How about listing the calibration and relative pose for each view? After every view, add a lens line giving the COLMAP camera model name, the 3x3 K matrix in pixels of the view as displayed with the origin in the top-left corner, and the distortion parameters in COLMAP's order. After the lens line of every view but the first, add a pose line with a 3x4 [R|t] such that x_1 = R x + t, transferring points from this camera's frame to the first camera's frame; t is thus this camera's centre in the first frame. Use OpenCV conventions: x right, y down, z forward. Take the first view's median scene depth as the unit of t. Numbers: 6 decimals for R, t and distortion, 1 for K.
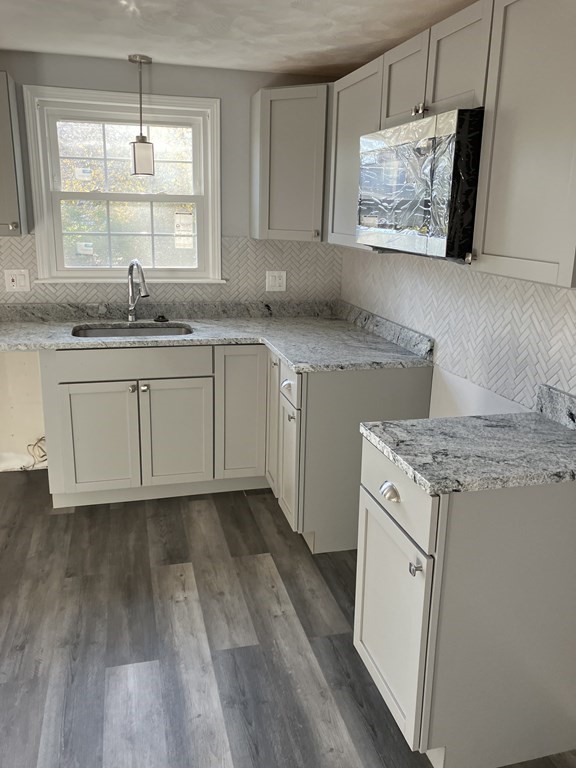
lens RADIAL K [[623.6, 0, 280.1], [0, 623.6, 375.2], [0, 0, 1]] dist [0.025821, -0.020438]
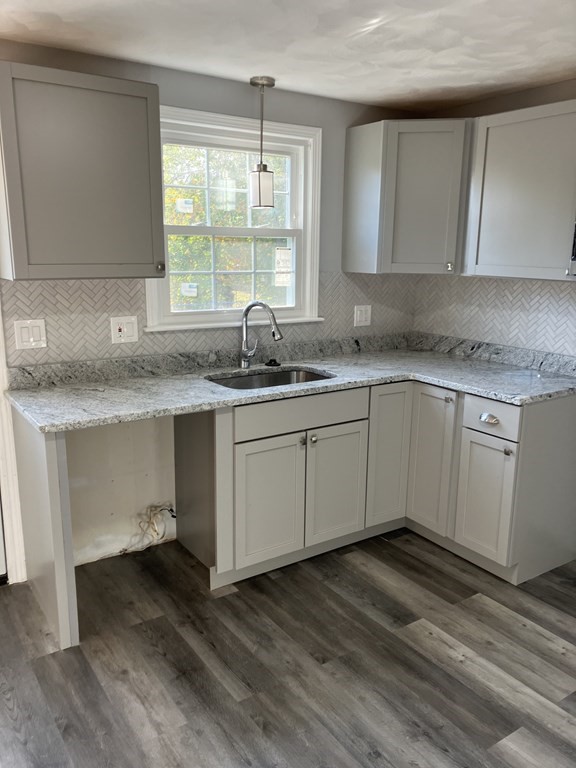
lens RADIAL K [[623.6, 0, 280.6], [0, 623.6, 388.6], [0, 0, 1]] dist [0.025821, -0.020438]
pose [[0.942439, -0.086583, 0.322975, -0.607134], [0.095815, 0.995317, -0.012763, -0.050277], [-0.320357, 0.042975, 0.946321, 0.165412]]
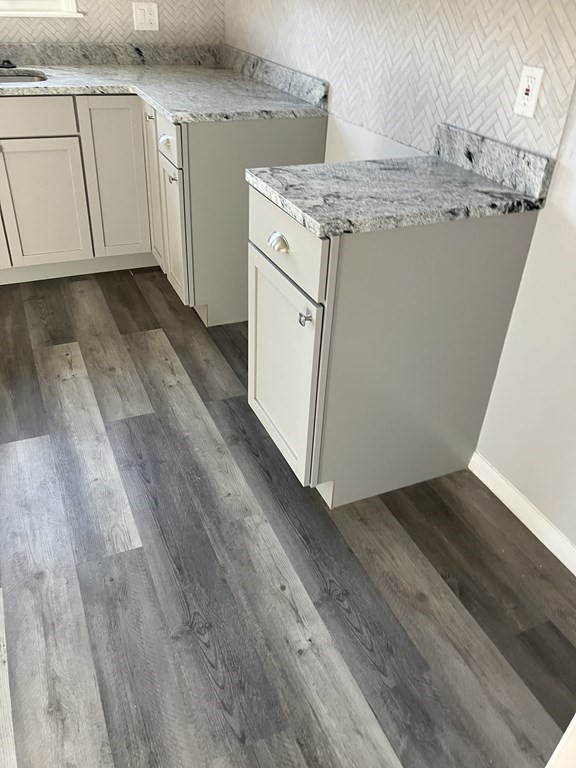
lens RADIAL K [[623.6, 0, 286.6], [0, 623.6, 376.2], [0, 0, 1]] dist [0.025821, -0.020438]
pose [[0.985039, -0.070864, 0.157090, 0.017538], [0.016435, 0.946017, 0.323699, 0.046648], [-0.171548, -0.316274, 0.933028, 0.046012]]
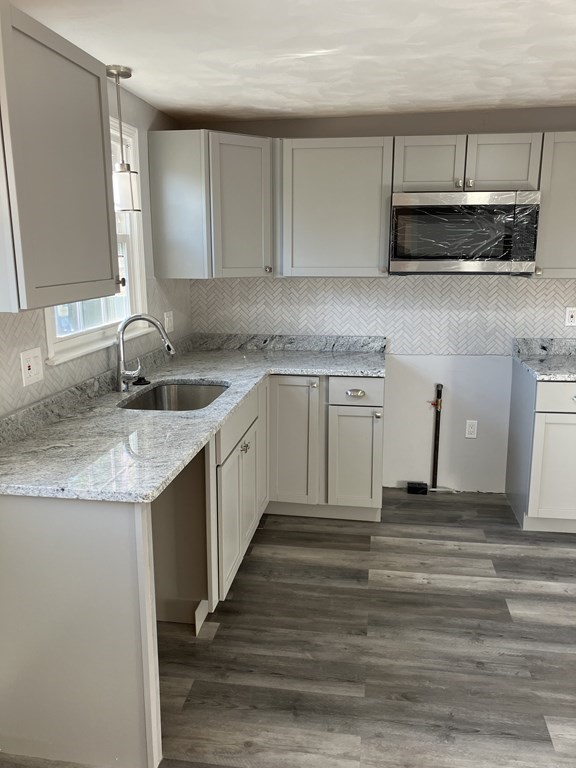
lens RADIAL K [[623.6, 0, 288.0], [0, 623.6, 382.5], [0, 0, 1]] dist [0.025821, -0.020438]
pose [[0.389233, -0.215990, 0.895459, -1.090811], [0.245826, 0.961221, 0.124998, -0.183606], [-0.887732, 0.171473, 0.427234, 0.595612]]
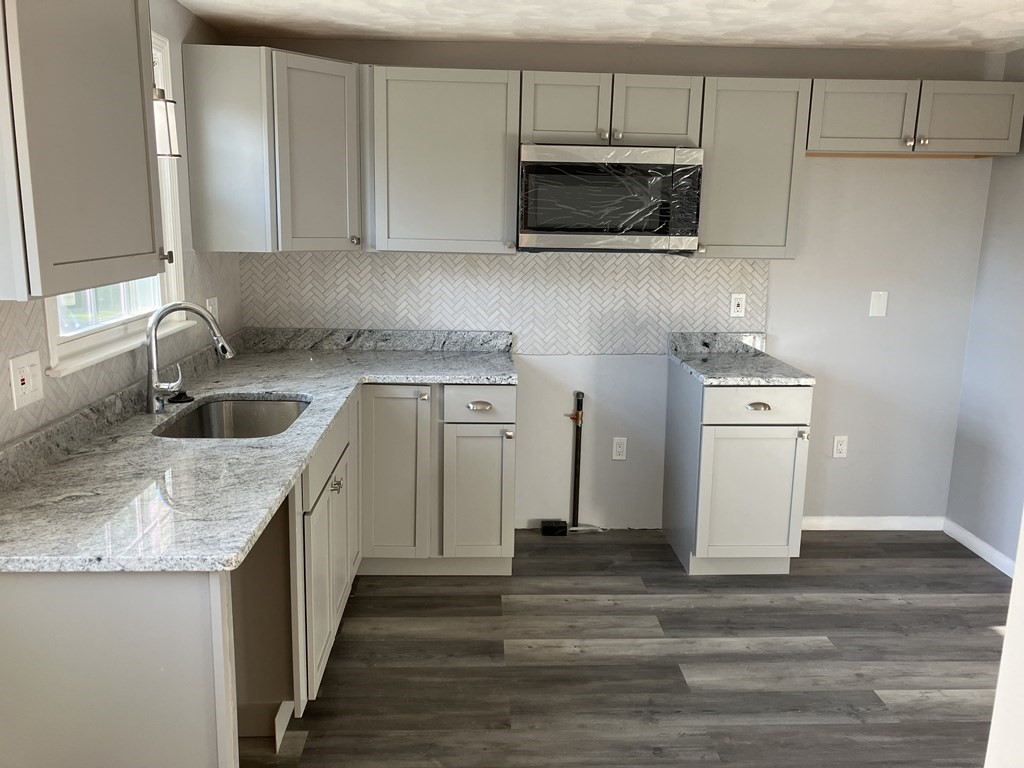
lens RADIAL K [[831.5, 0, 512.6], [0, 831.5, 379.2], [0, 0, 1]] dist [0.025821, -0.020438]
pose [[0.204360, -0.208238, 0.956490, -1.105656], [0.236258, 0.958718, 0.158245, -0.199181], [-0.949957, 0.193639, 0.245122, 0.644795]]
